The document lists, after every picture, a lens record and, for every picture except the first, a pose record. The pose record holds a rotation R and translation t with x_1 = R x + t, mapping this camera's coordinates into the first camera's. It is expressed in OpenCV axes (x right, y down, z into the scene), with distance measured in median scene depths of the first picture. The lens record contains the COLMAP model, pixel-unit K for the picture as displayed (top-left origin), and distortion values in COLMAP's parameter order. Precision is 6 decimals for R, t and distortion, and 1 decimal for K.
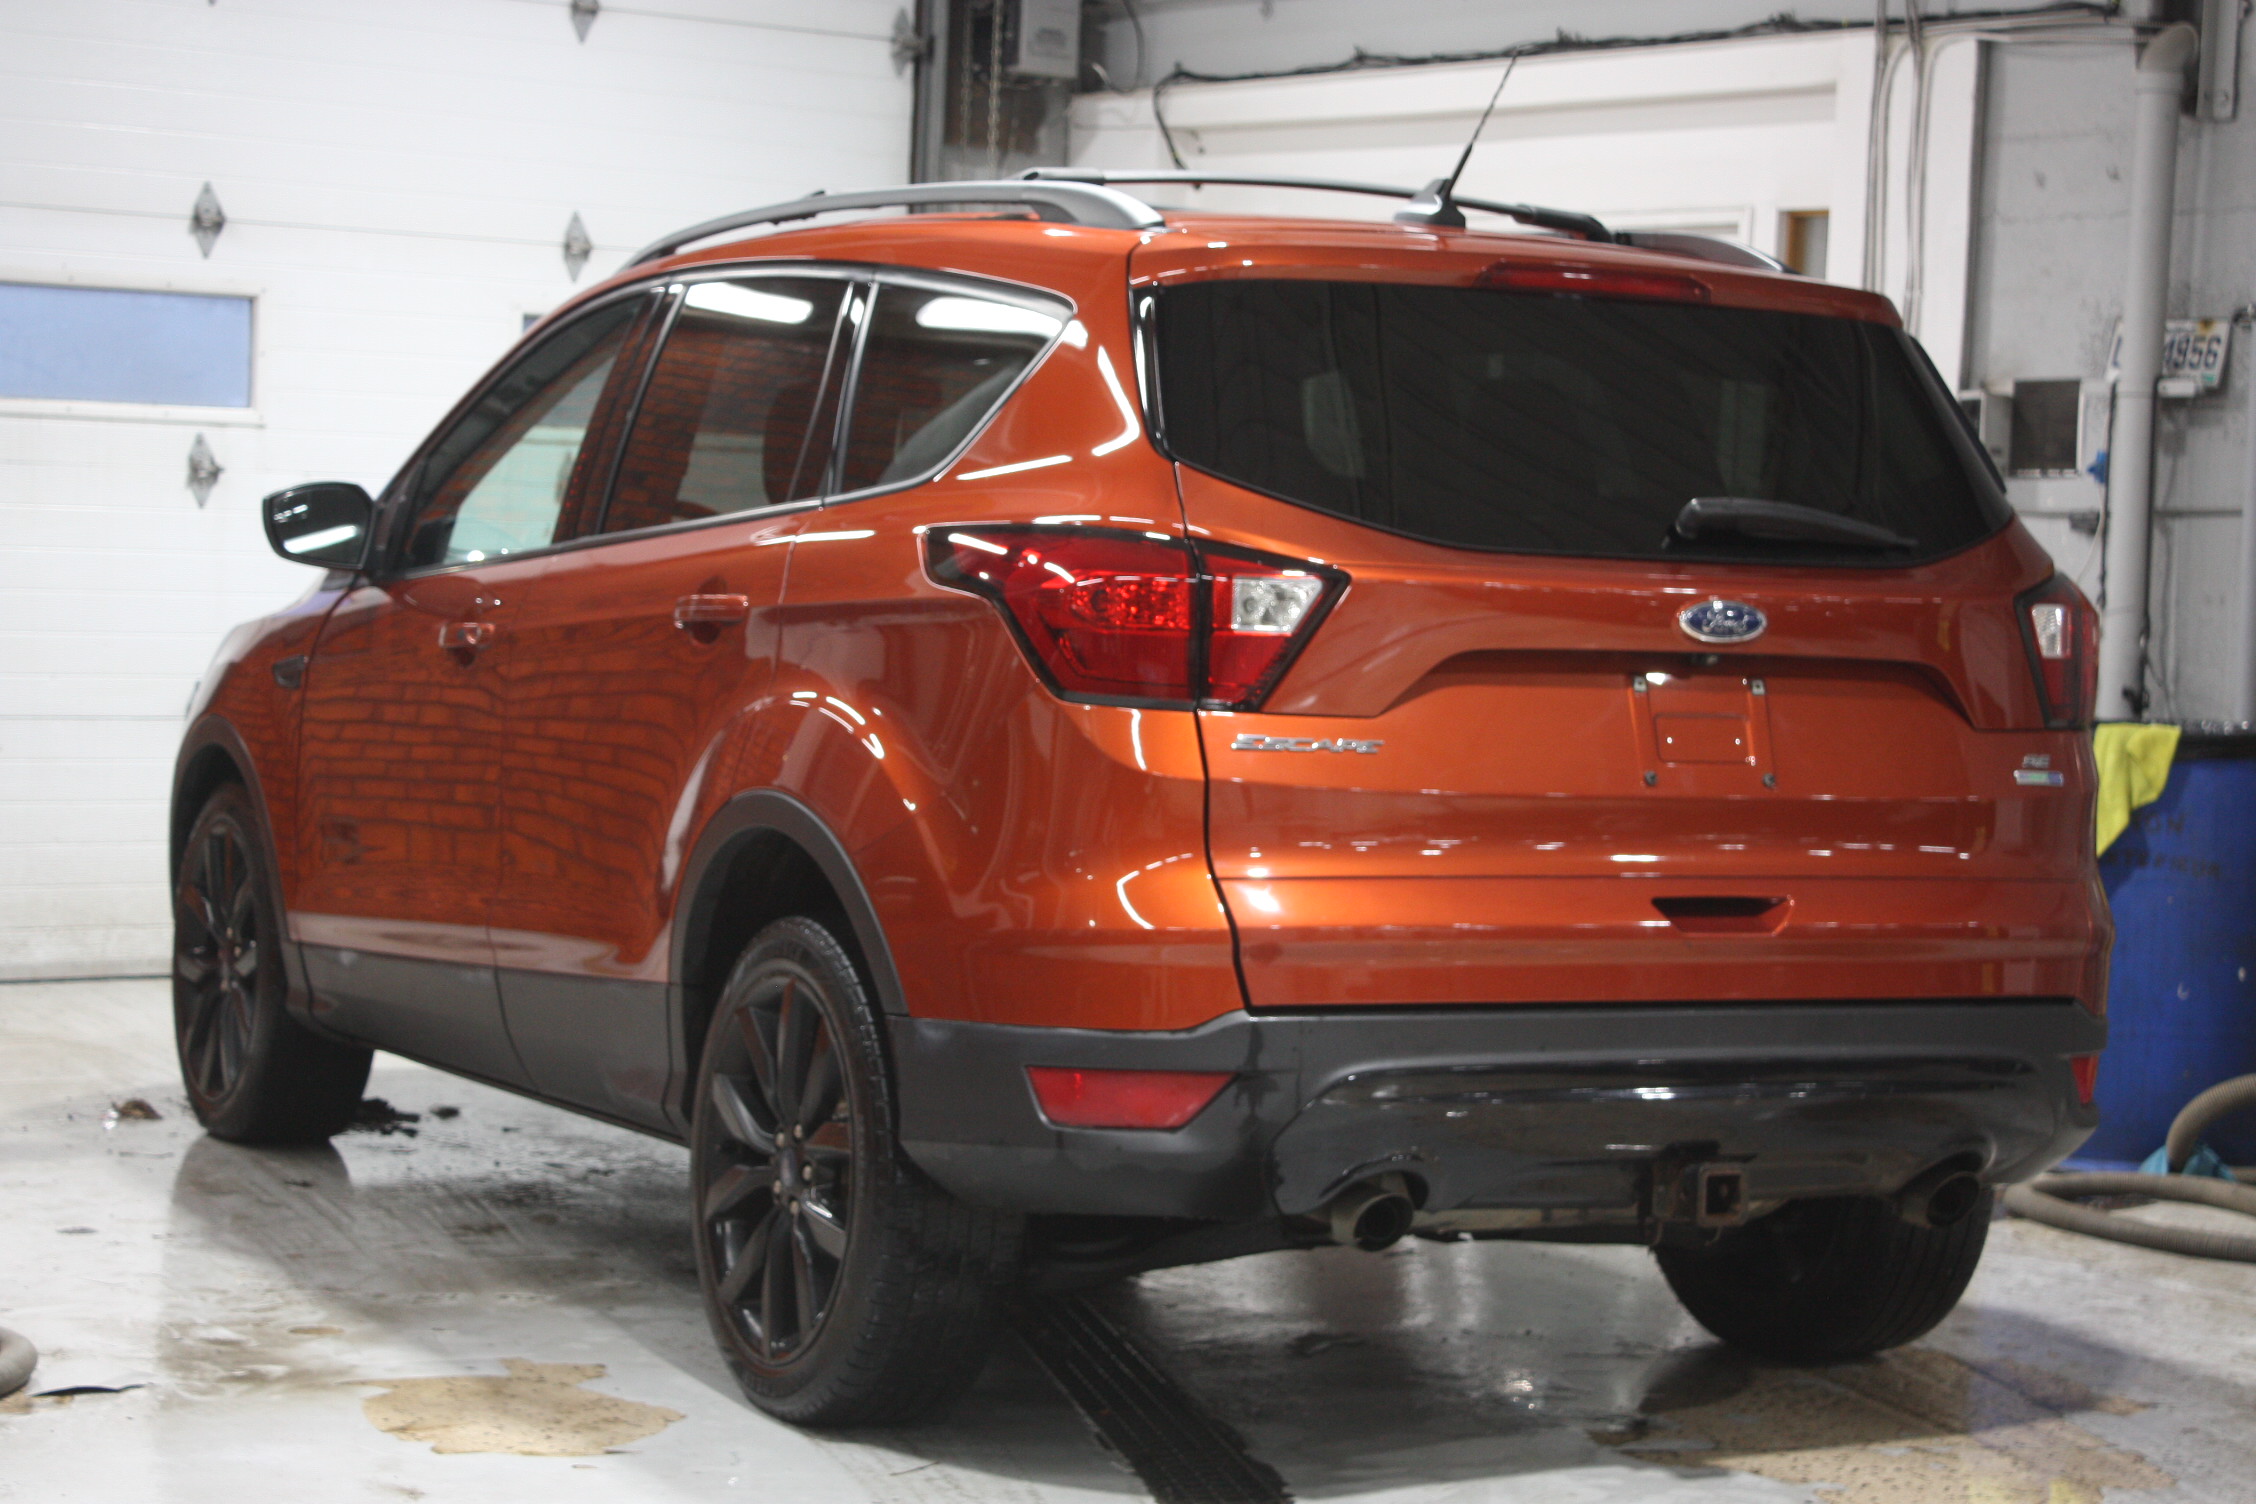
lens RADIAL K [[4614.6, 0, 1128.0], [0, 4614.6, 752.0], [0, 0, 1]] dist [-0.048119, -0.181983]
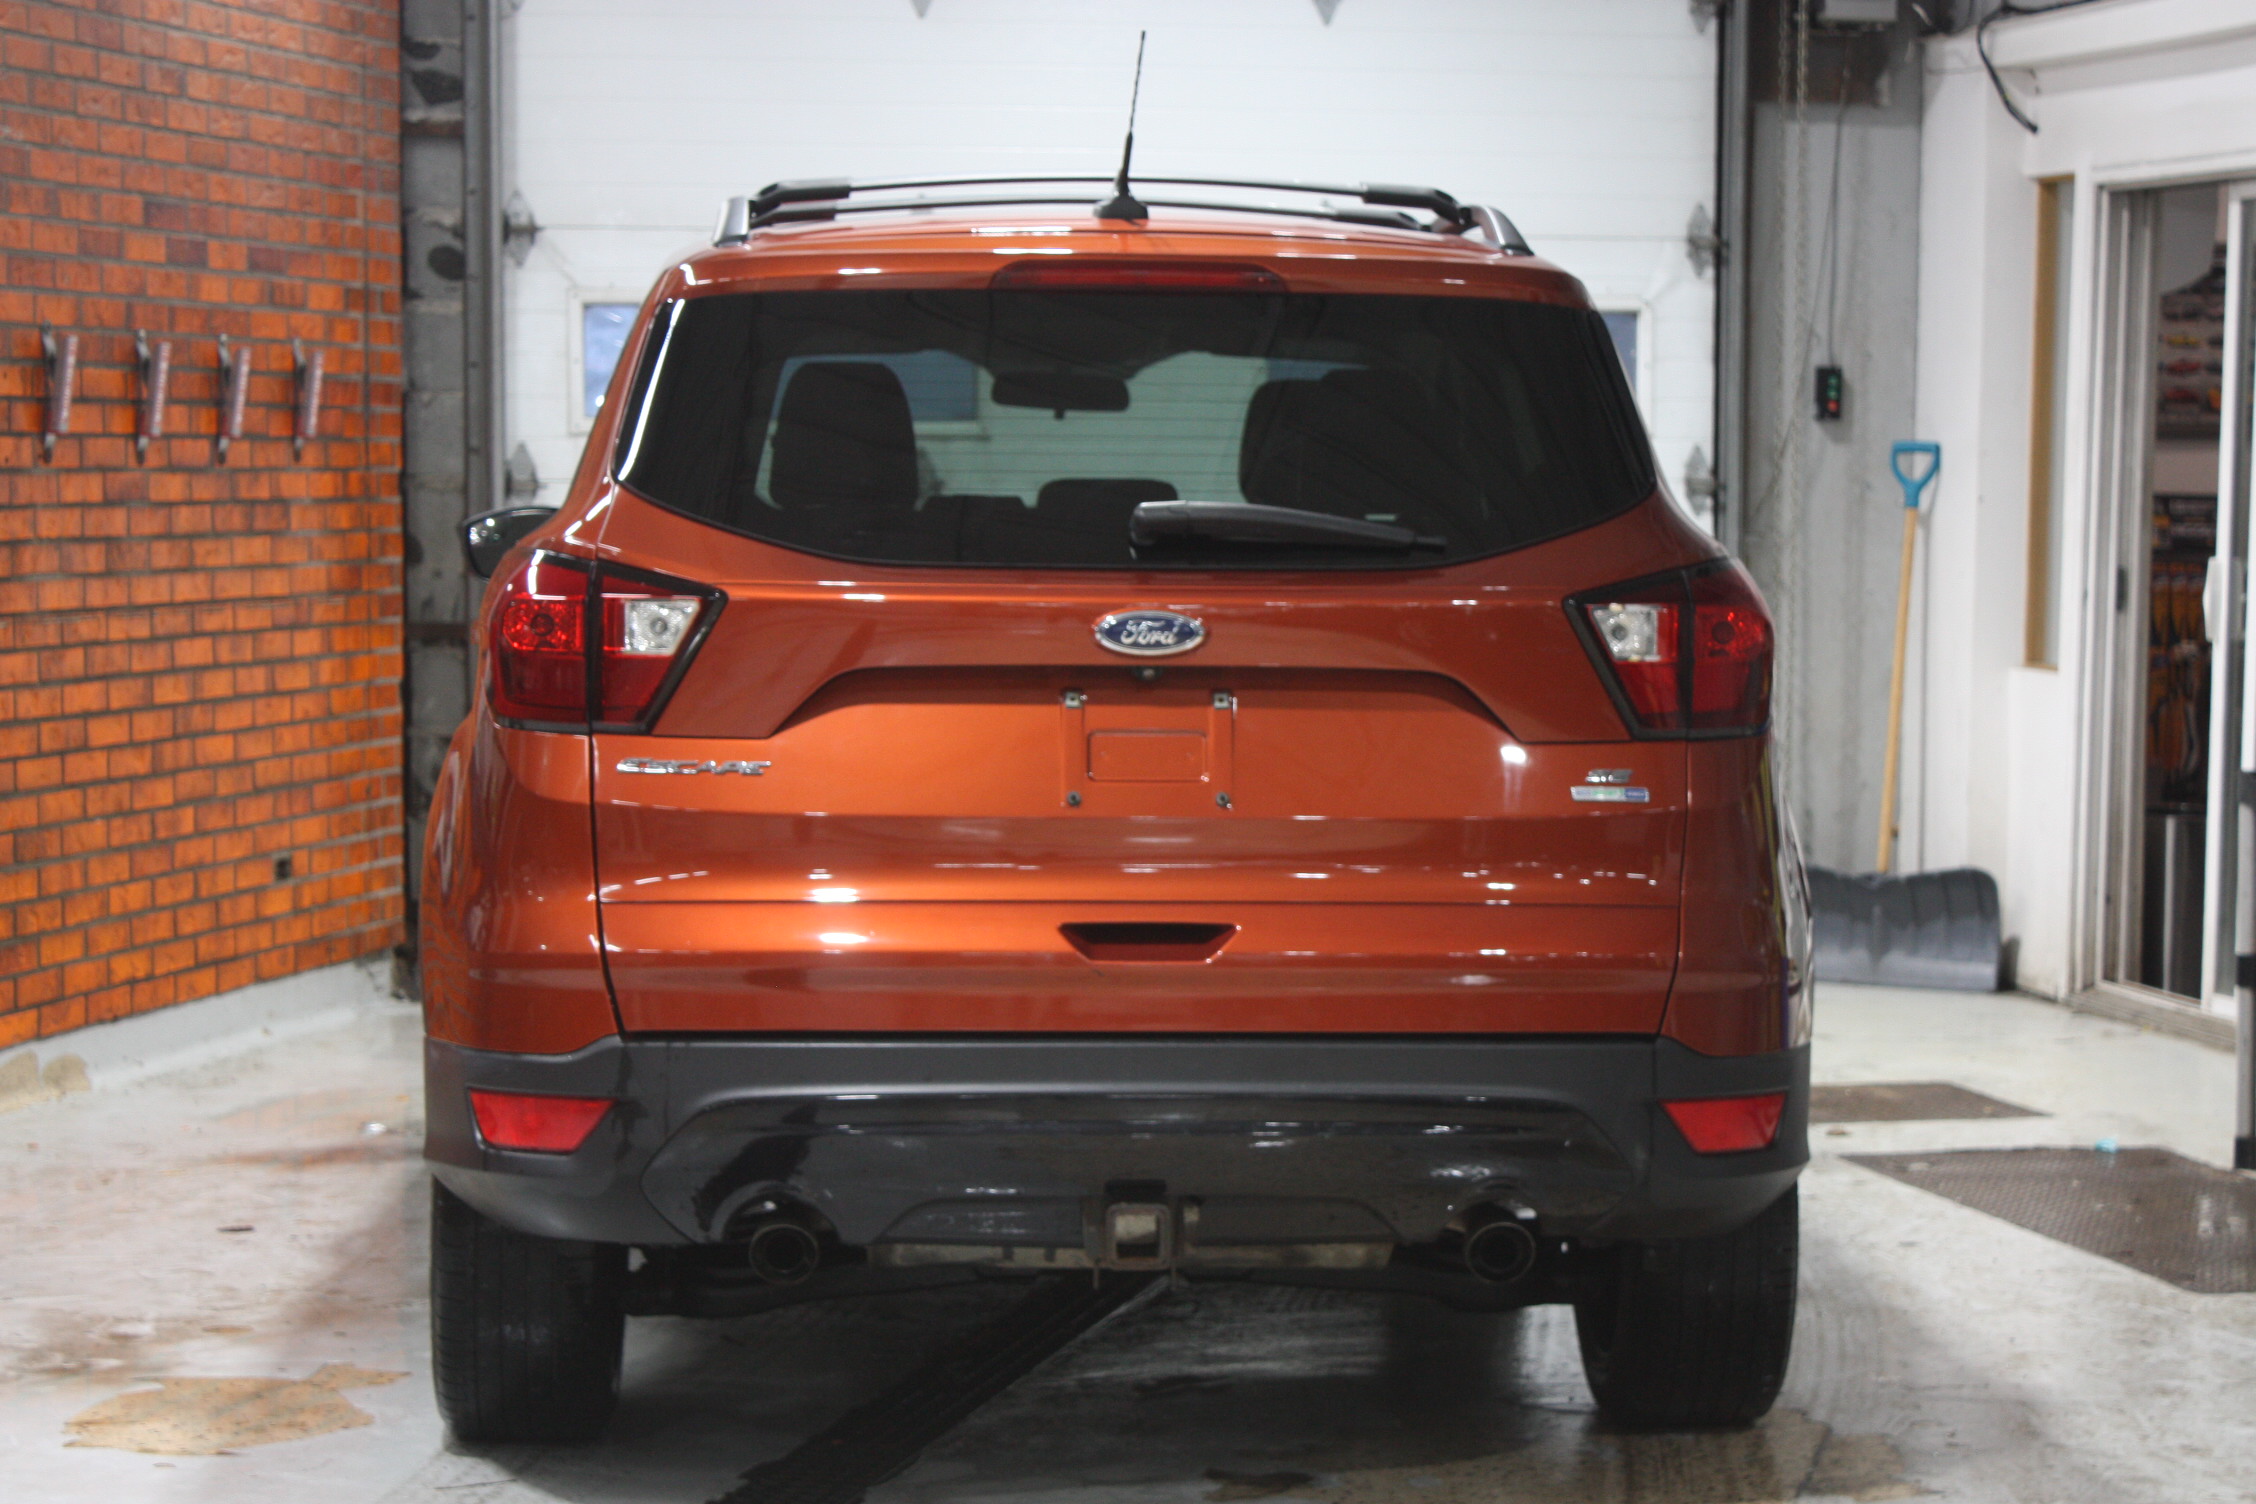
lens RADIAL K [[5096.2, 0, 1128.0], [0, 5096.2, 752.0], [0, 0, 1]] dist [0.117074, -0.124124]
pose [[0.905531, -0.010982, -0.424138, 0.561012], [0.010334, 0.999939, -0.003828, 0.000183], [0.424155, -0.000916, 0.905589, 0.046263]]
